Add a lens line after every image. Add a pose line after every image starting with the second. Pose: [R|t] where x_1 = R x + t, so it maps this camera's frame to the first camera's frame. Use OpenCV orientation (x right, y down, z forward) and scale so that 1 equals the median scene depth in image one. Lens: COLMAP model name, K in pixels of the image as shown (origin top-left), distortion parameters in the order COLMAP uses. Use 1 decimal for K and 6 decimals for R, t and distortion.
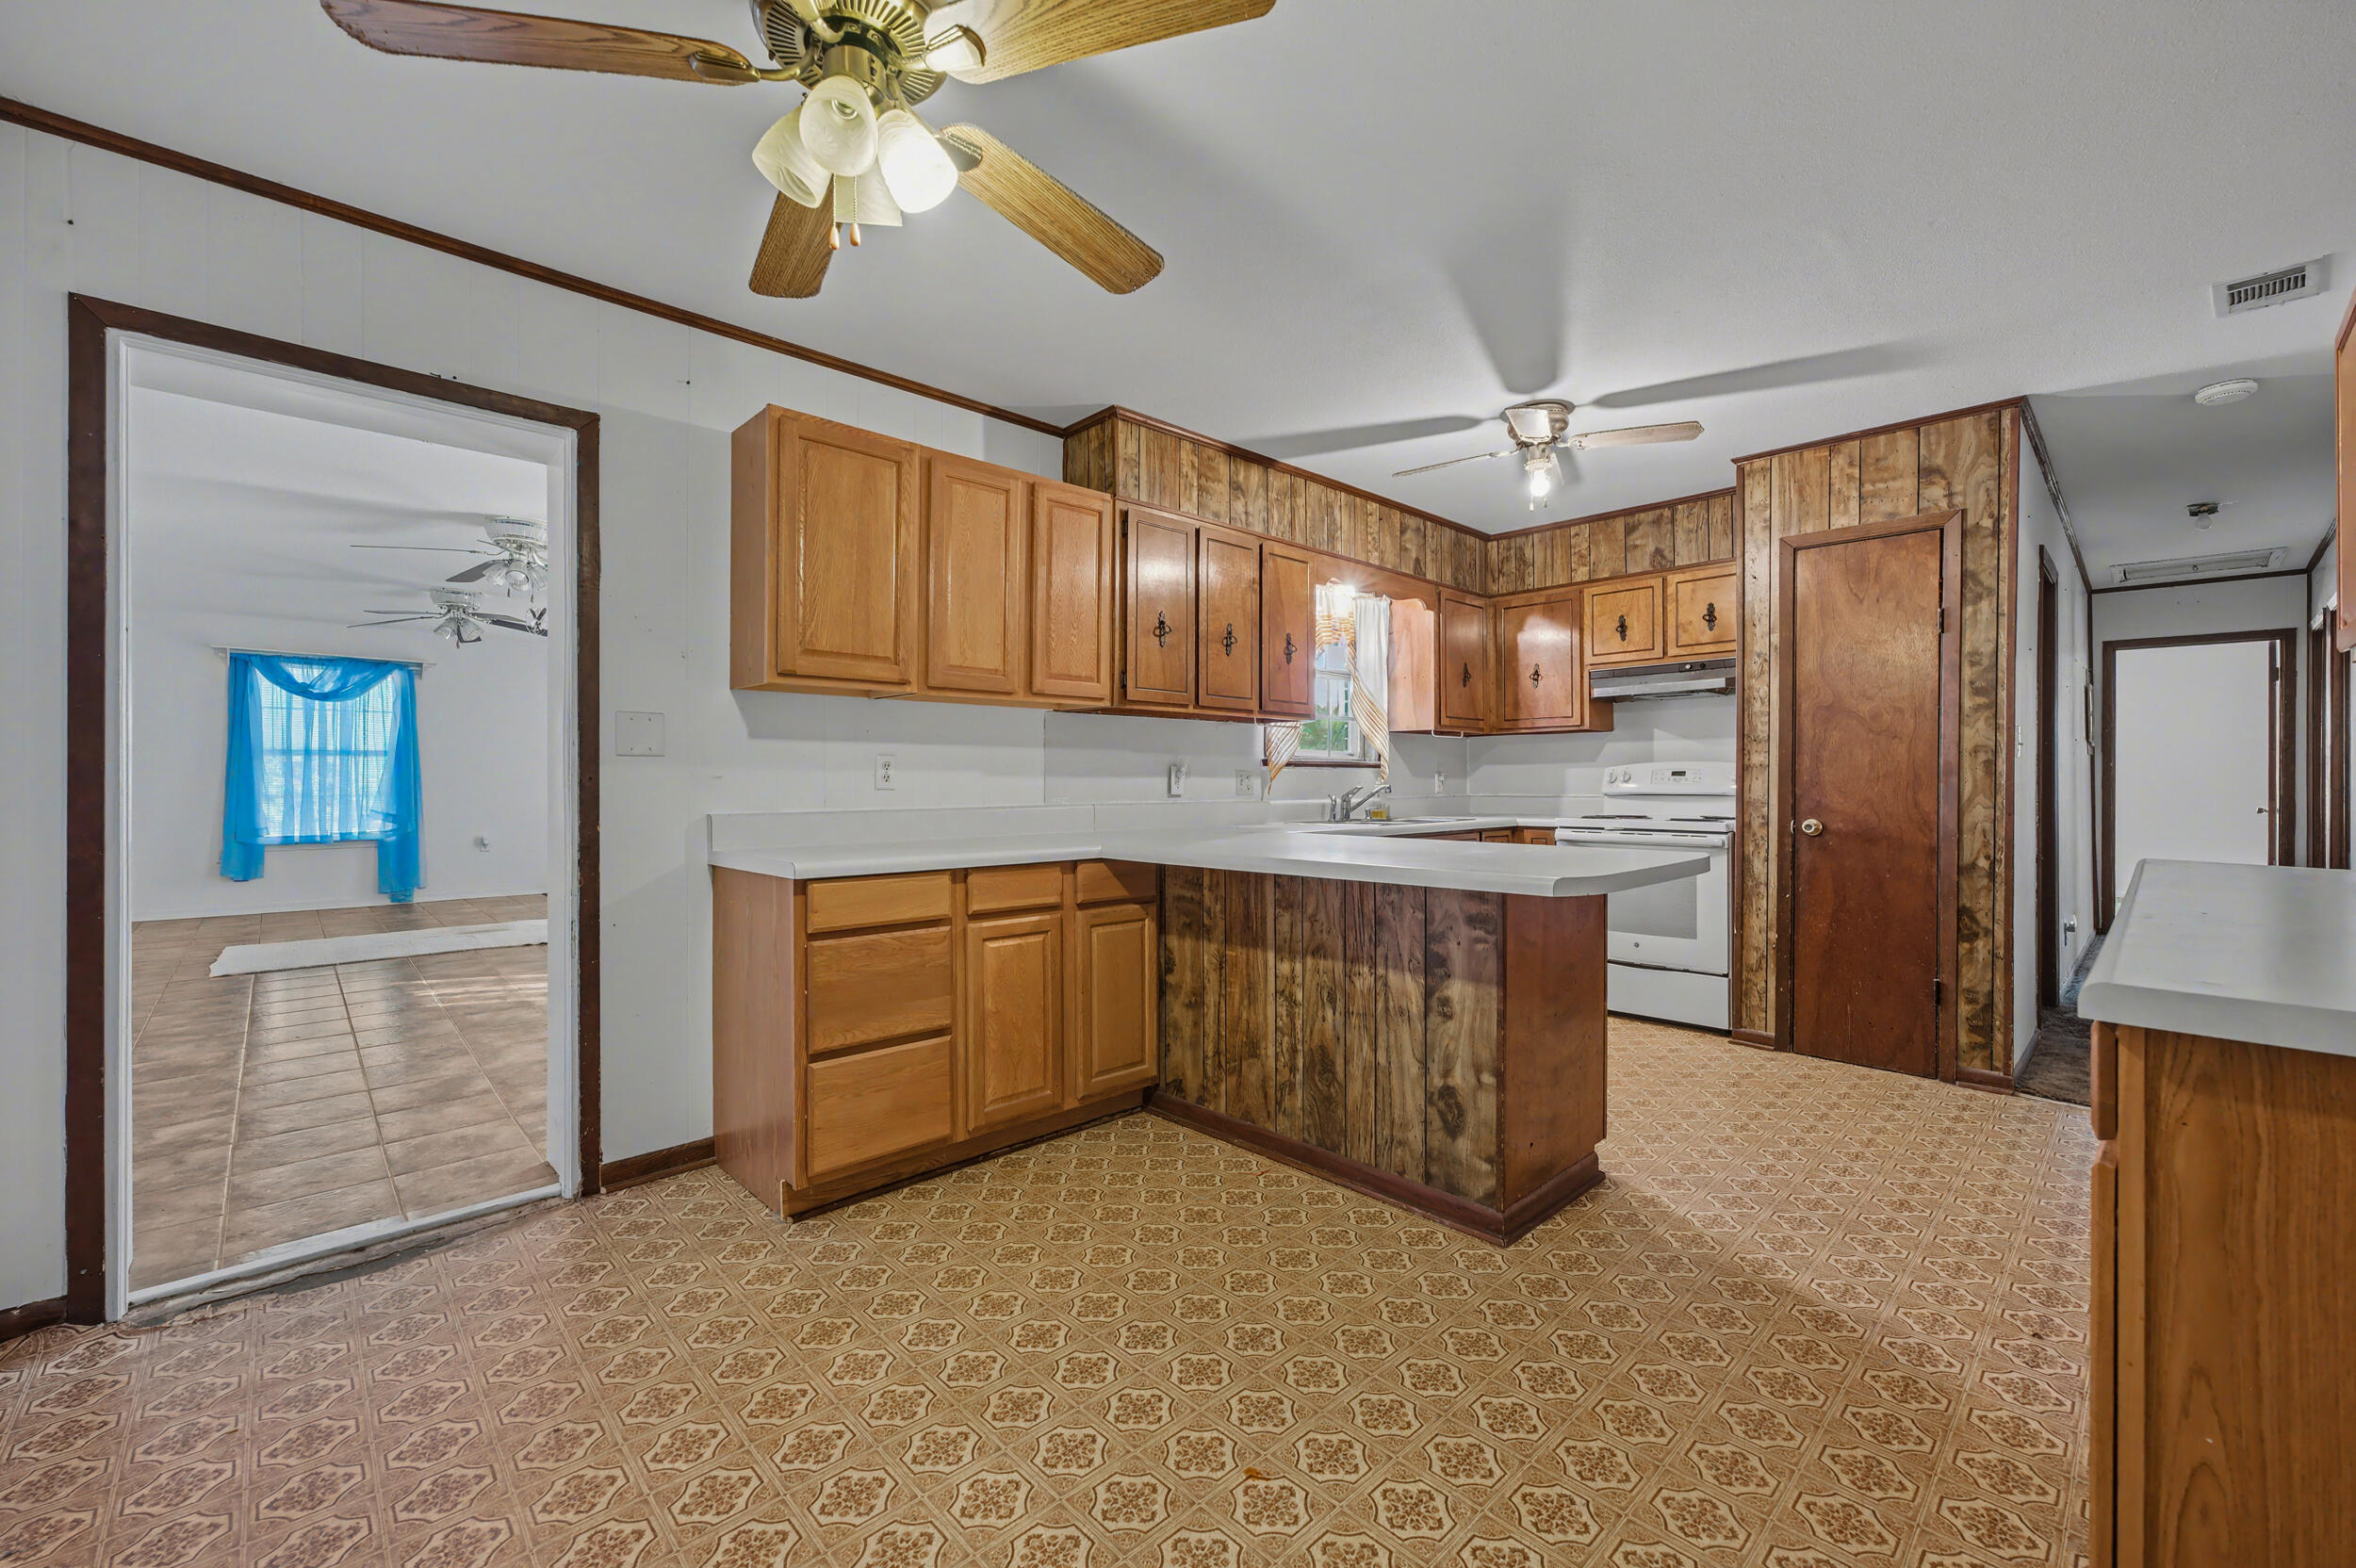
lens RADIAL K [[956.3, 0, 1182.6], [0, 956.3, 774.1], [0, 0, 1]] dist [-0.029767, 0.035559]
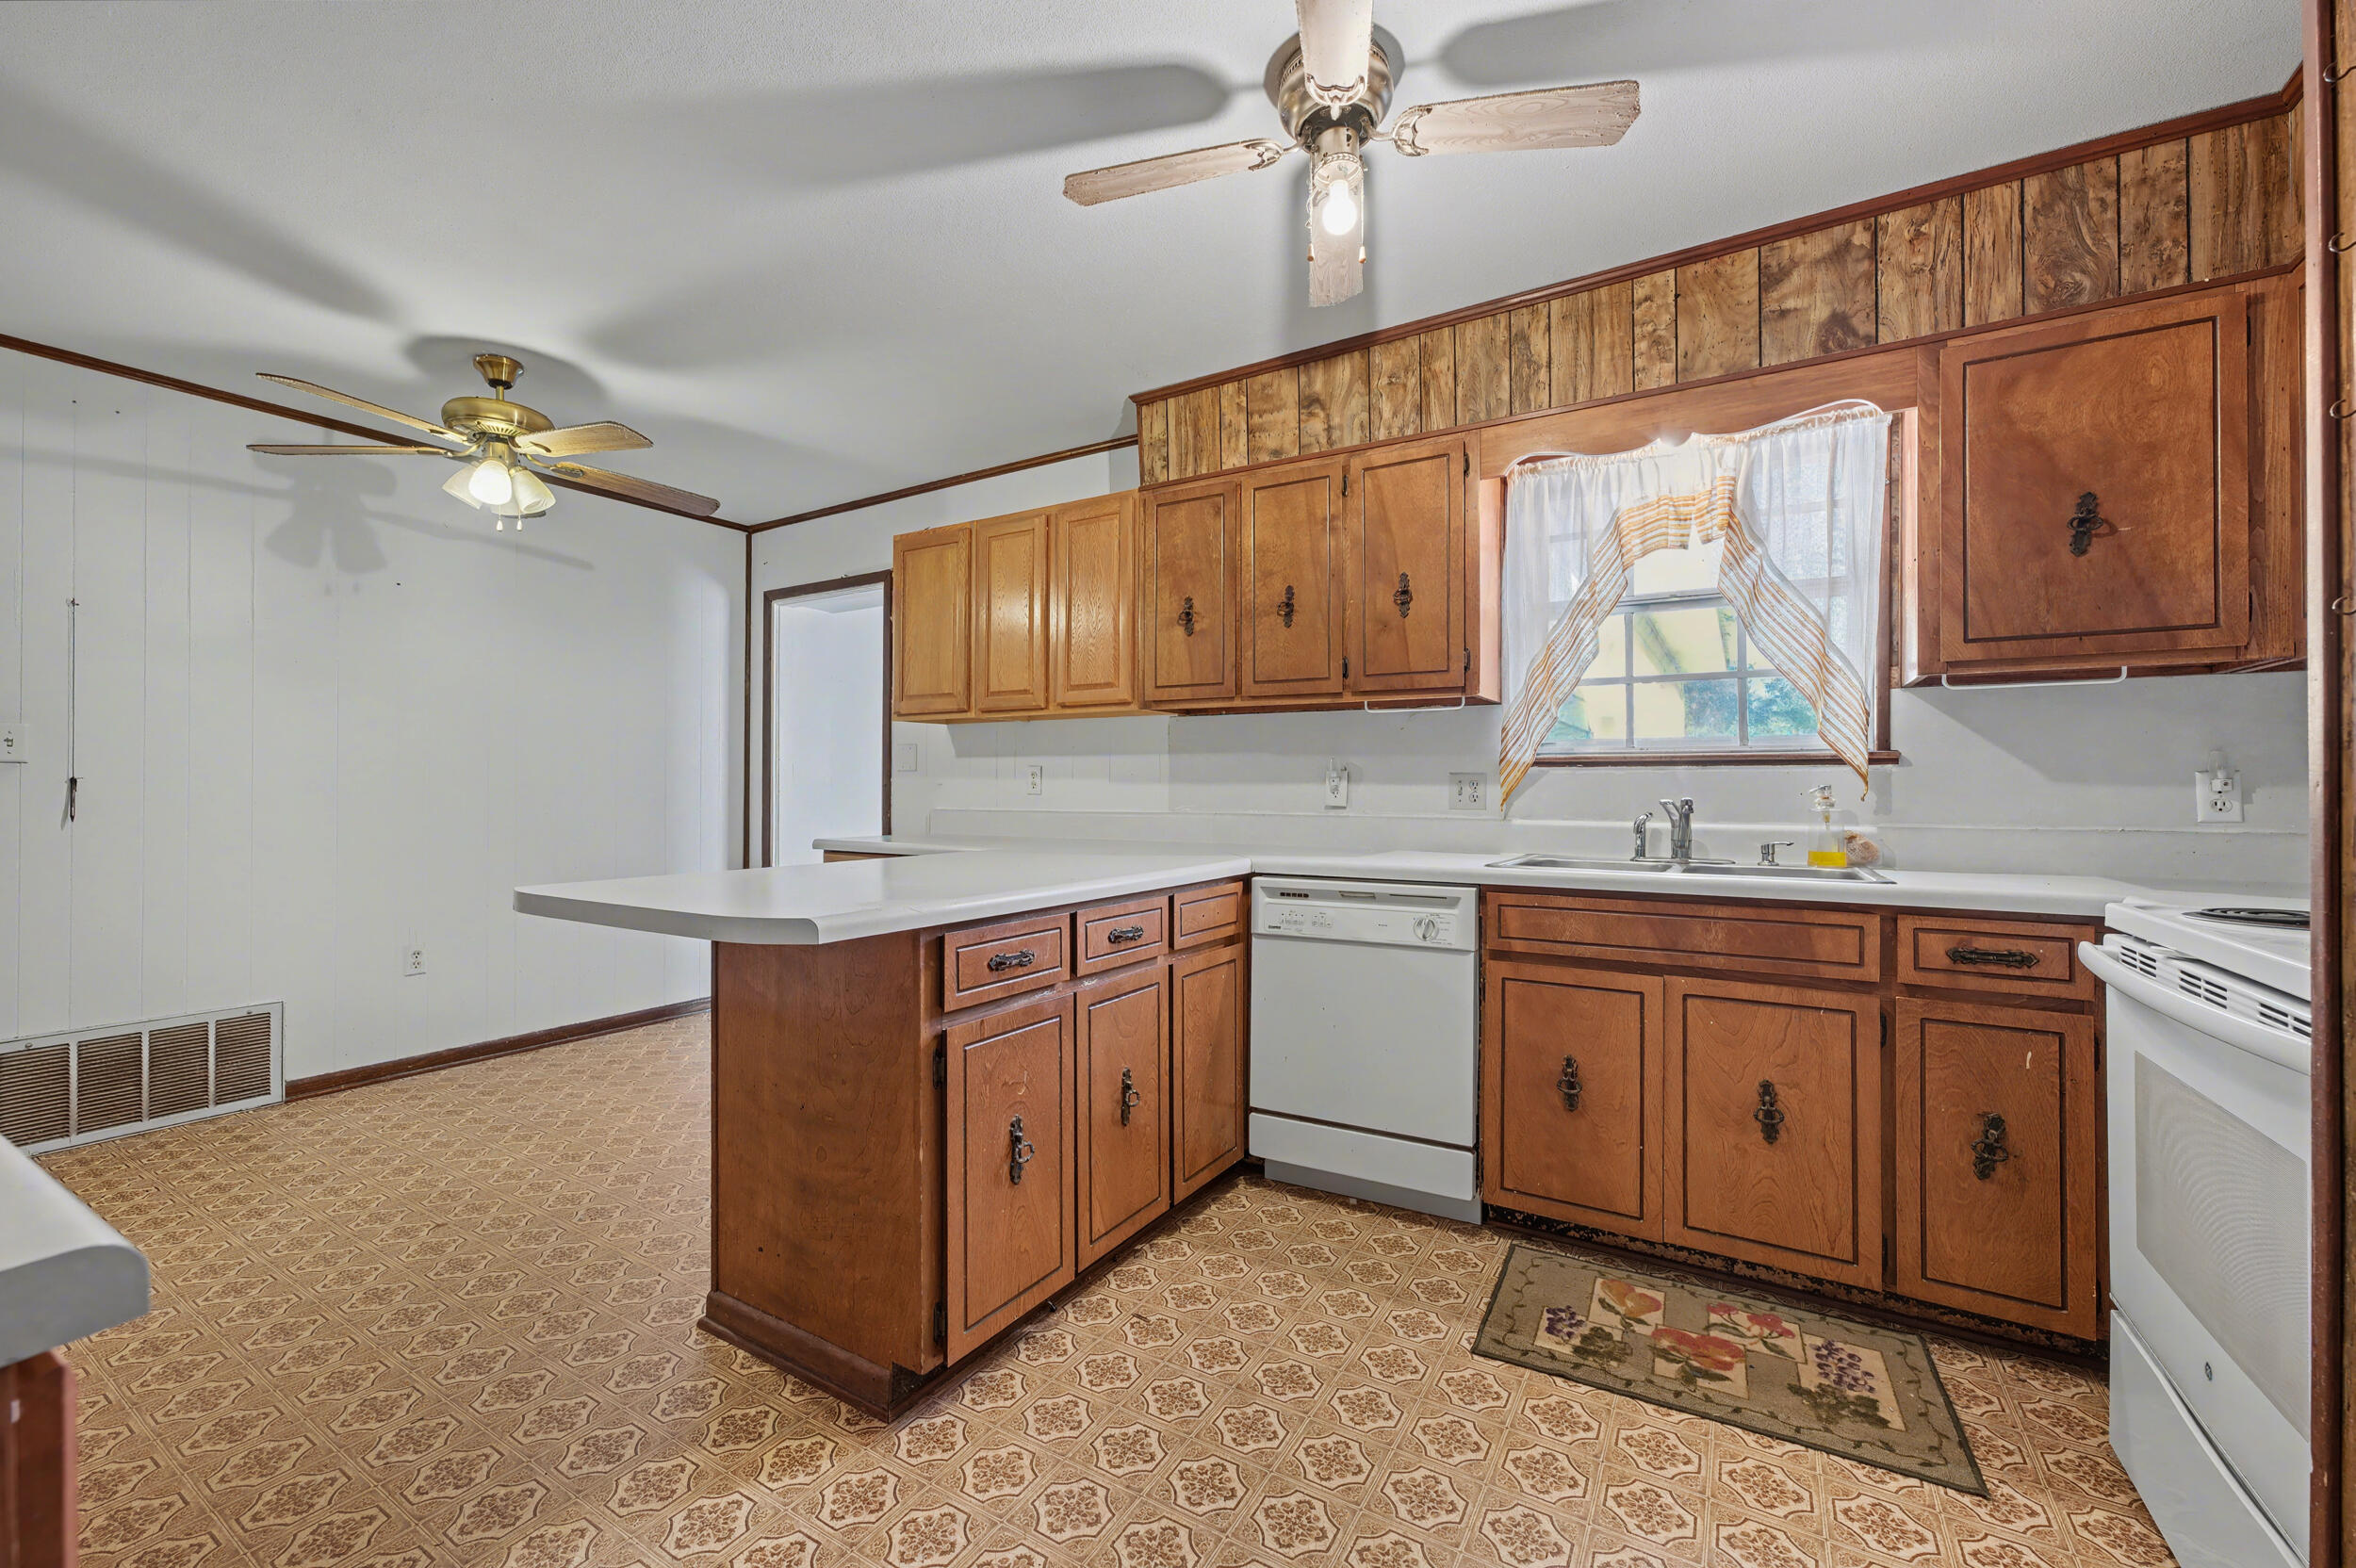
lens RADIAL K [[924.7, 0, 1182.1], [0, 924.7, 790.5], [0, 0, 1]] dist [0.000459, 0.000217]
pose [[0.268787, 0.006755, -0.963176, 1.018689], [0.003266, 0.999963, 0.007925, 0.003906], [0.963194, -0.005276, 0.268755, 0.964057]]
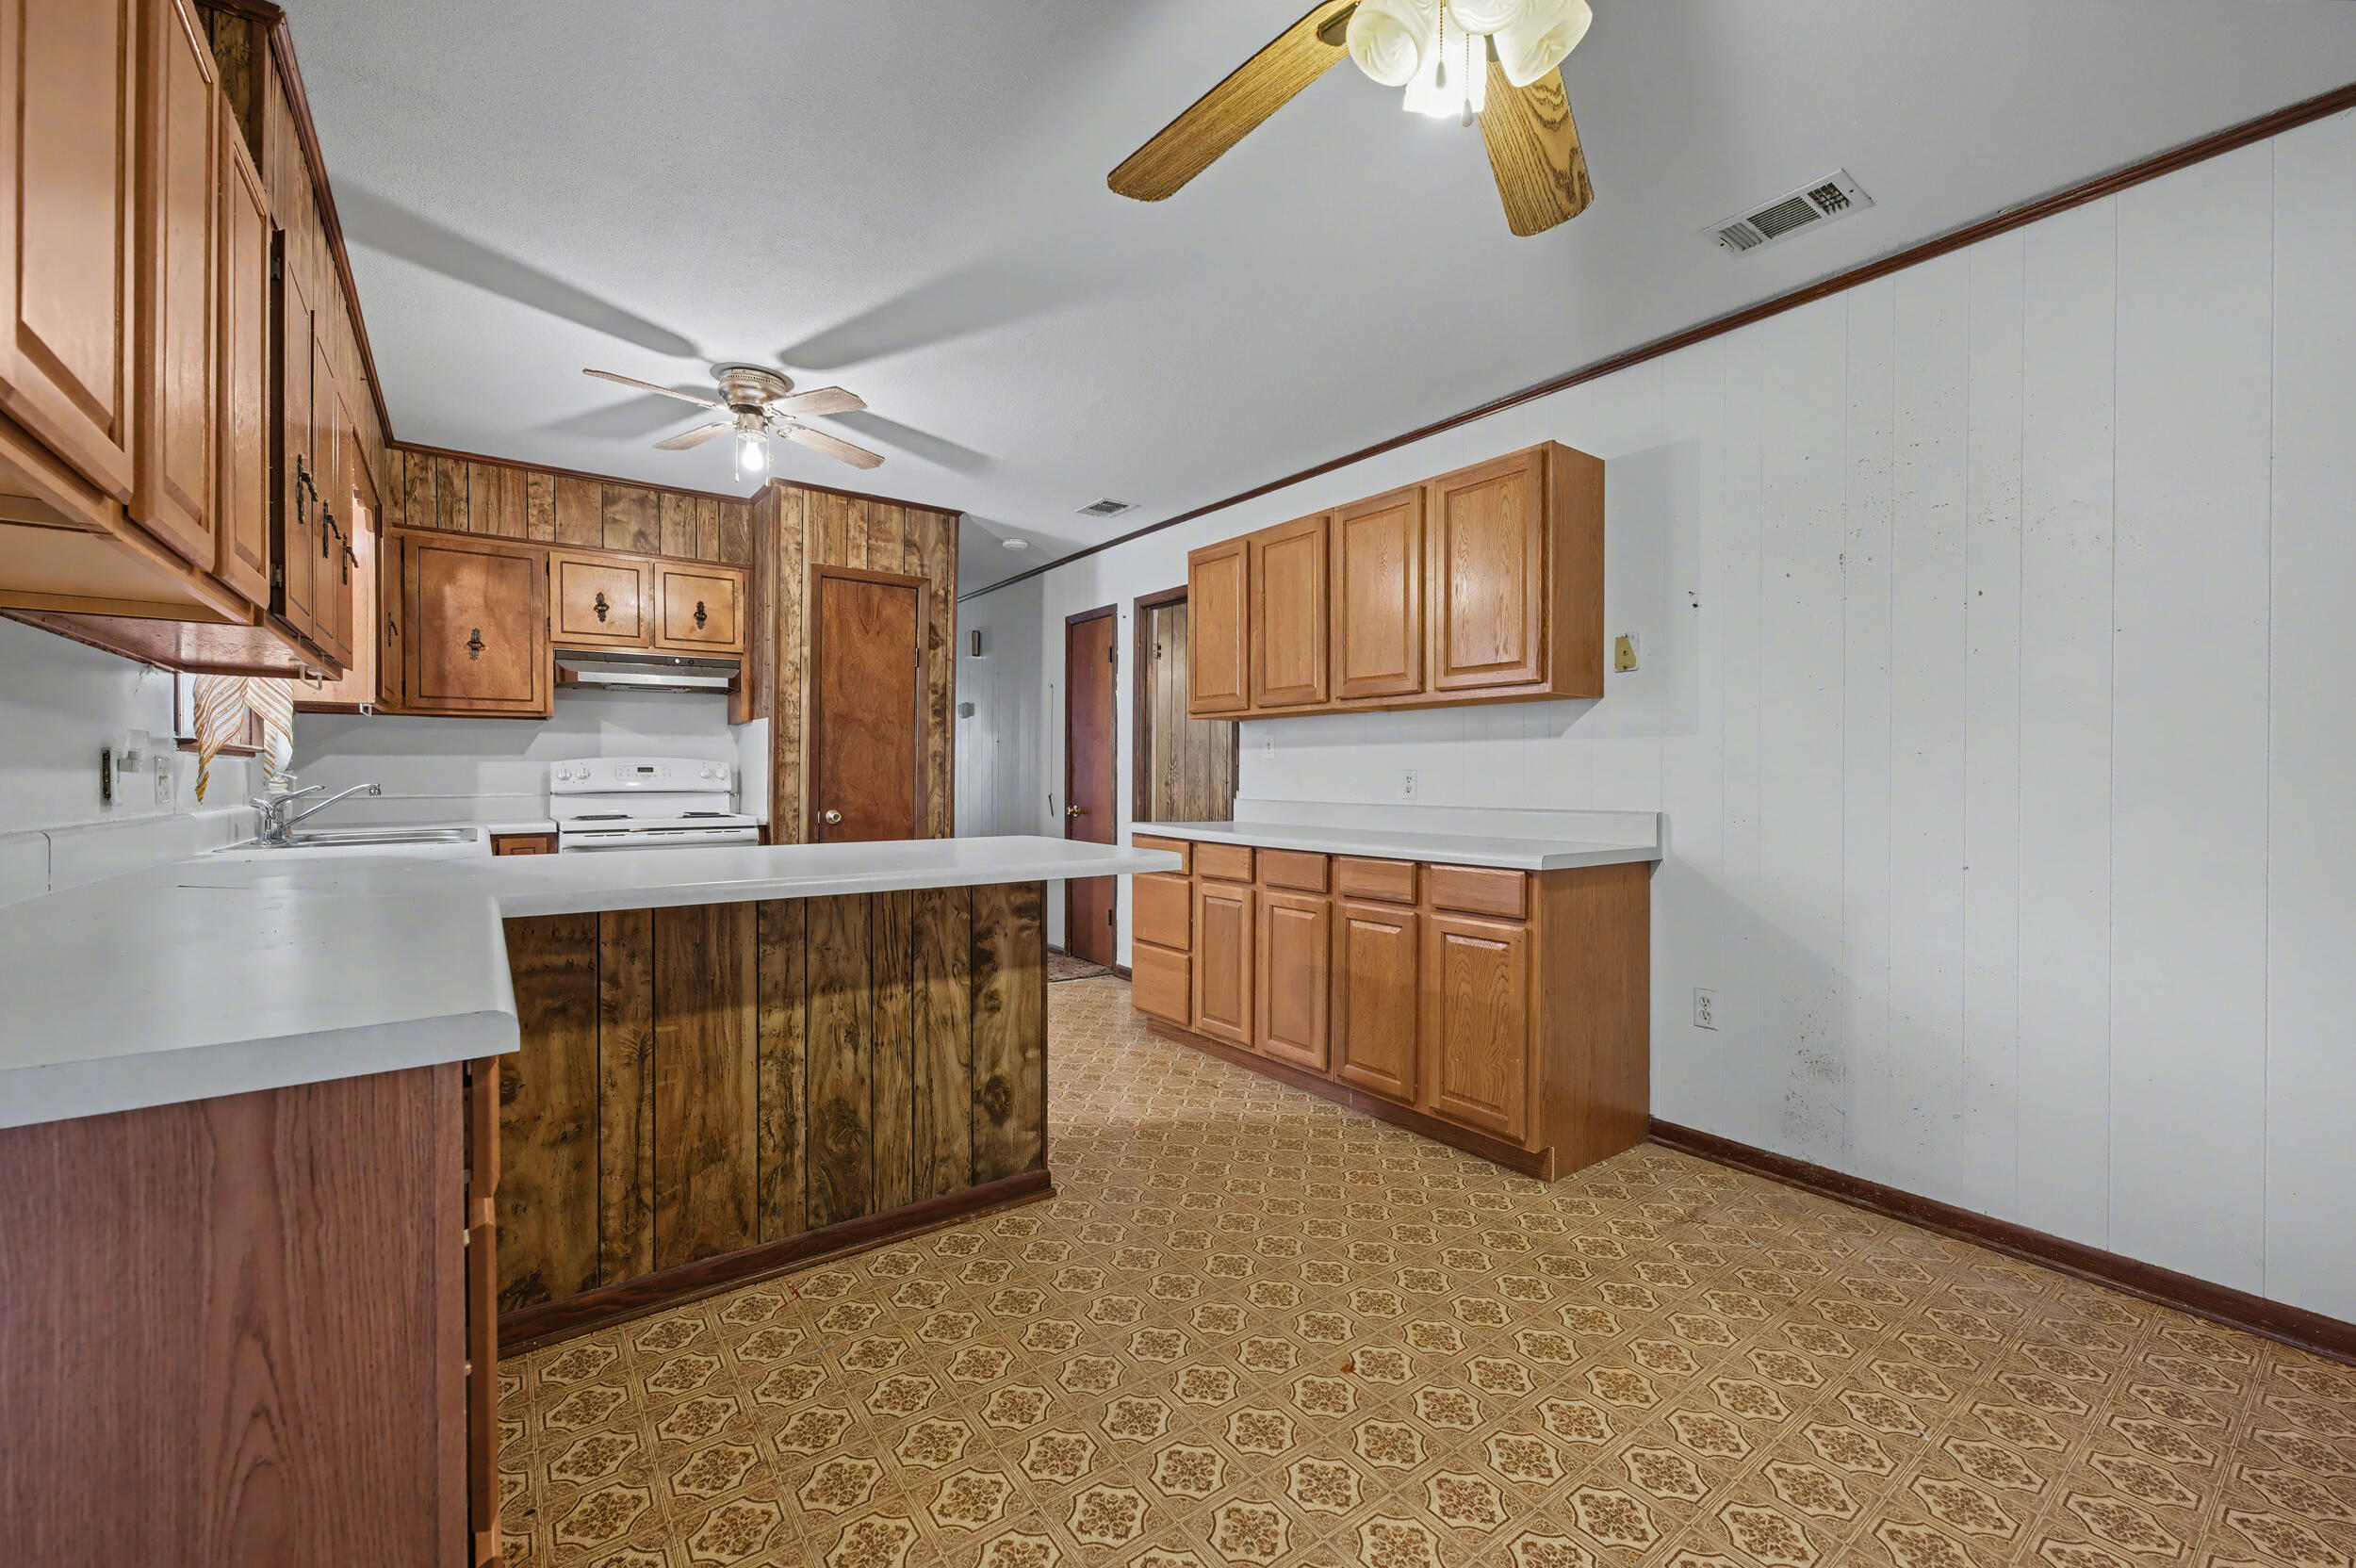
lens RADIAL K [[956.3, 0, 1182.6], [0, 956.3, 774.1], [0, 0, 1]] dist [-0.029767, 0.035559]
pose [[0.125630, 0.003300, 0.992072, -0.592182], [-0.008120, 0.999964, -0.002298, 0.002991], [-0.992044, -0.007767, 0.125652, 0.561596]]
